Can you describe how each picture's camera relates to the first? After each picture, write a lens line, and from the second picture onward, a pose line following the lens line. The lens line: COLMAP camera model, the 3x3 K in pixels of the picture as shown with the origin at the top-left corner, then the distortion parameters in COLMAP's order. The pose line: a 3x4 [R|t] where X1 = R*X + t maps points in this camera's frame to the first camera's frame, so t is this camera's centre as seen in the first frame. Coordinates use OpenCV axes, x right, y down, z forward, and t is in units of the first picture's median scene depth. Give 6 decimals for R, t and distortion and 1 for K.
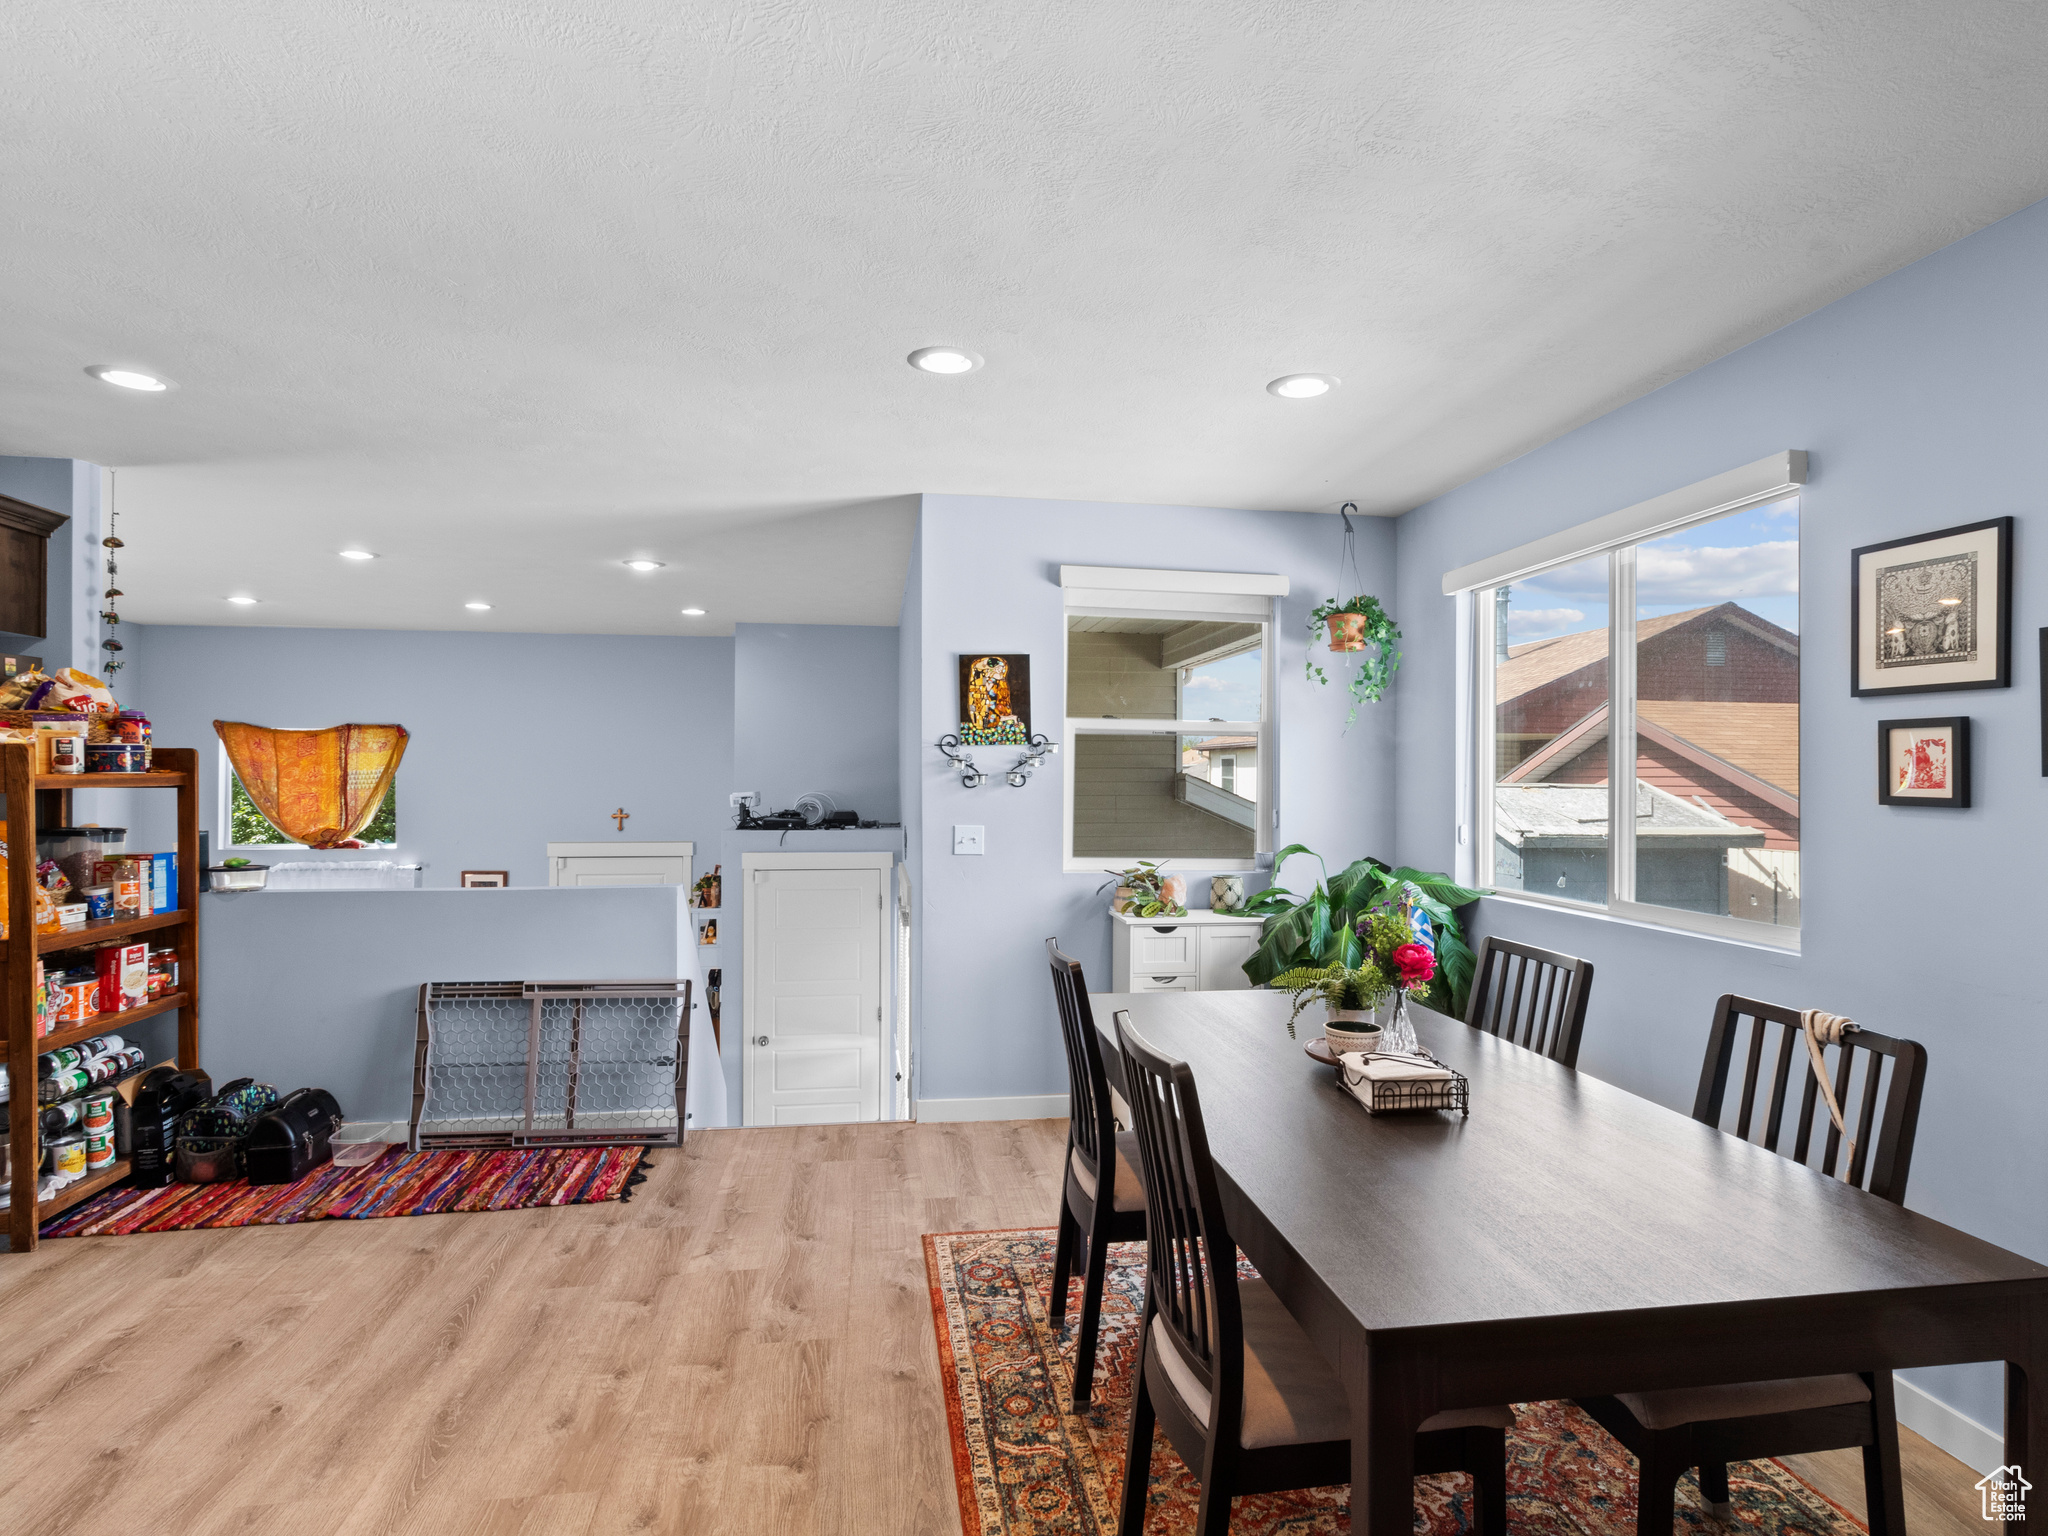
lens RADIAL K [[1085.9, 0, 1005.9], [0, 1085.9, 775.9], [0, 0, 1]] dist [0.002116, -0.000542]
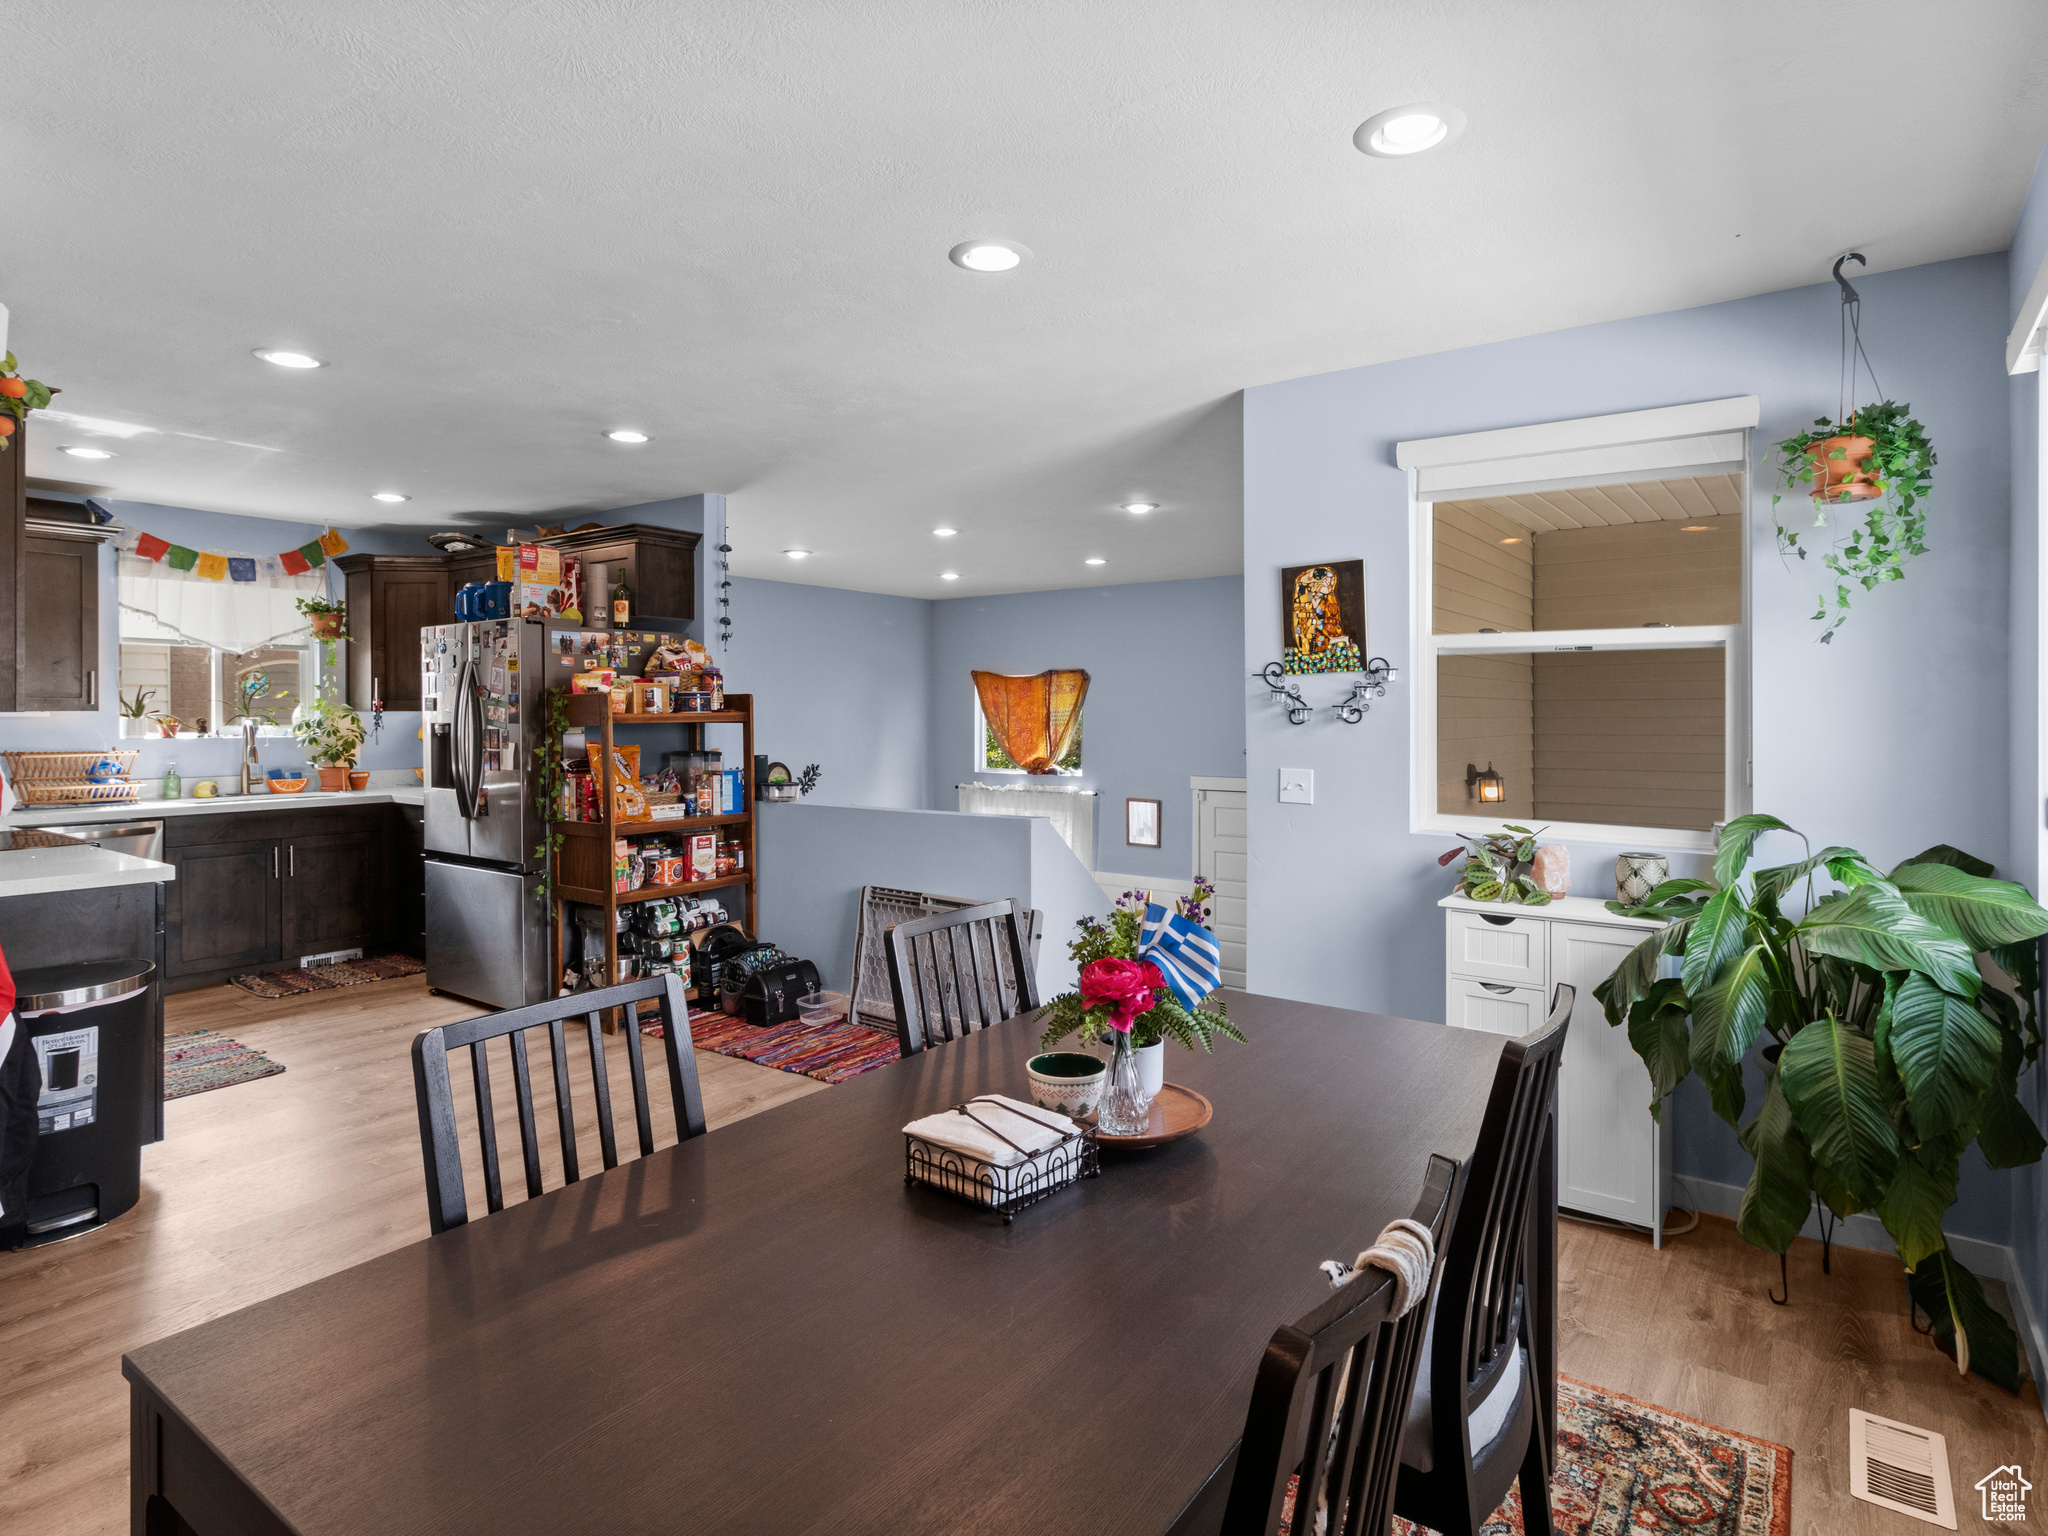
lens RADIAL K [[1085.9, 0, 1035.8], [0, 1085.9, 718.0], [0, 0, 1]] dist [0.002116, -0.000542]
pose [[0.722151, -0.002090, -0.691732, 0.406633], [0.005486, 0.999981, 0.002706, 0.002653], [0.691714, -0.005749, 0.722149, 0.247409]]
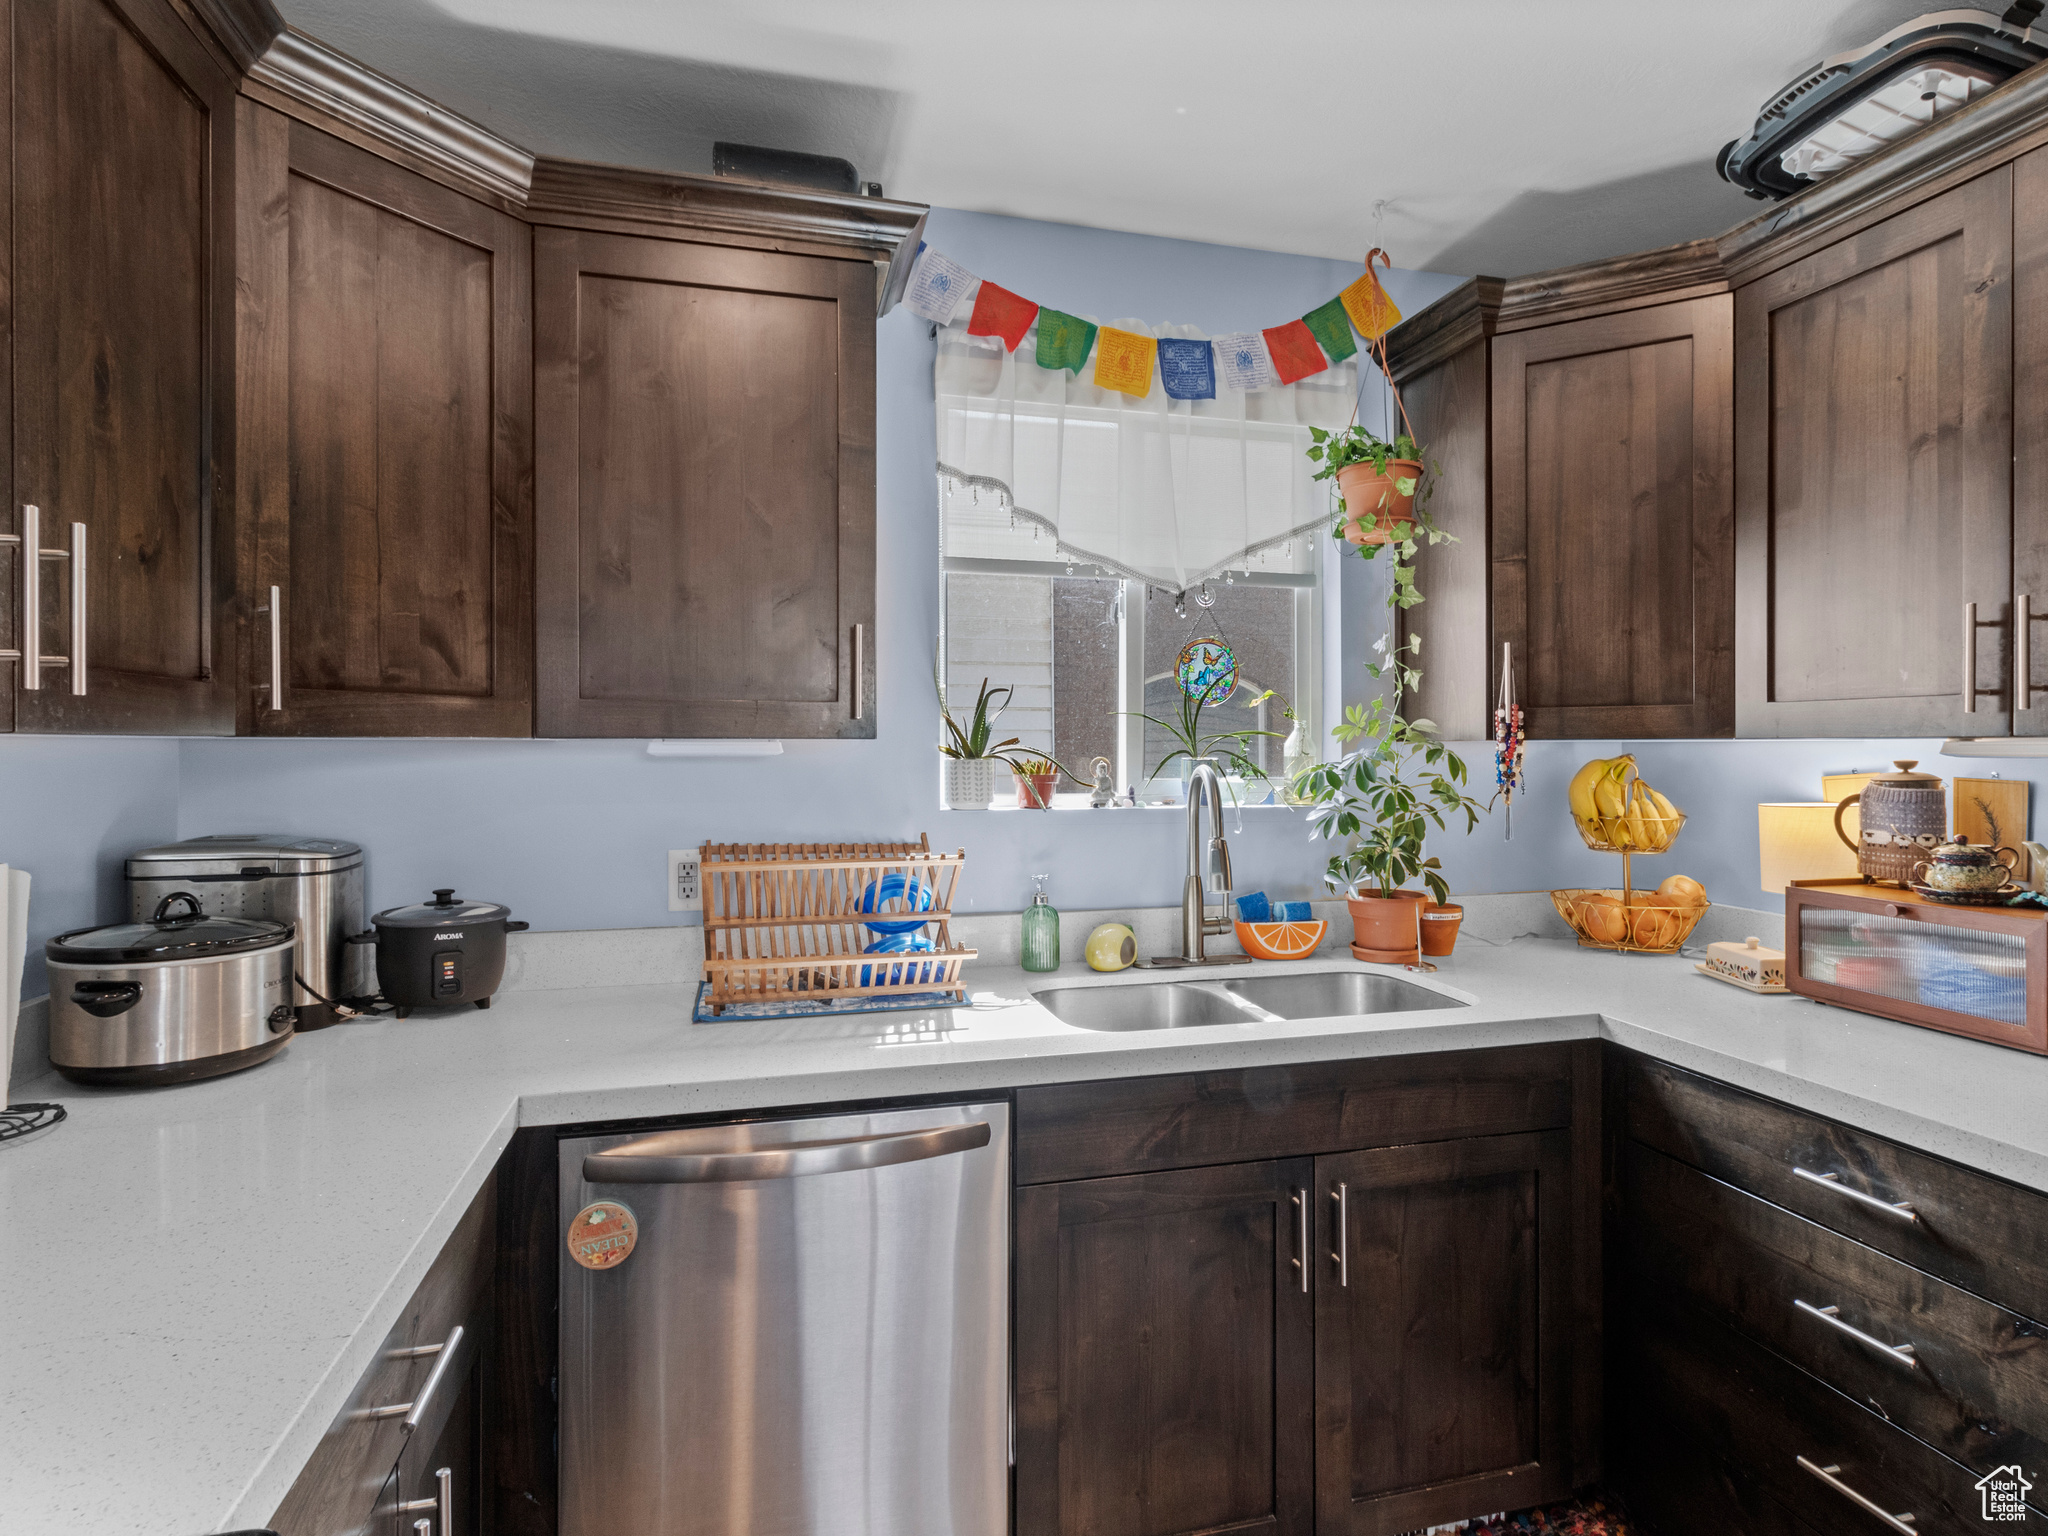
lens RADIAL K [[1085.9, 0, 1048.4], [0, 1085.9, 746.9], [0, 0, 1]] dist [0.002116, -0.000542]
pose [[0.125098, -0.005767, -0.992128, -0.799823], [0.003334, 0.999980, -0.005392, -0.002166], [0.992139, -0.002634, 0.125115, 0.420621]]
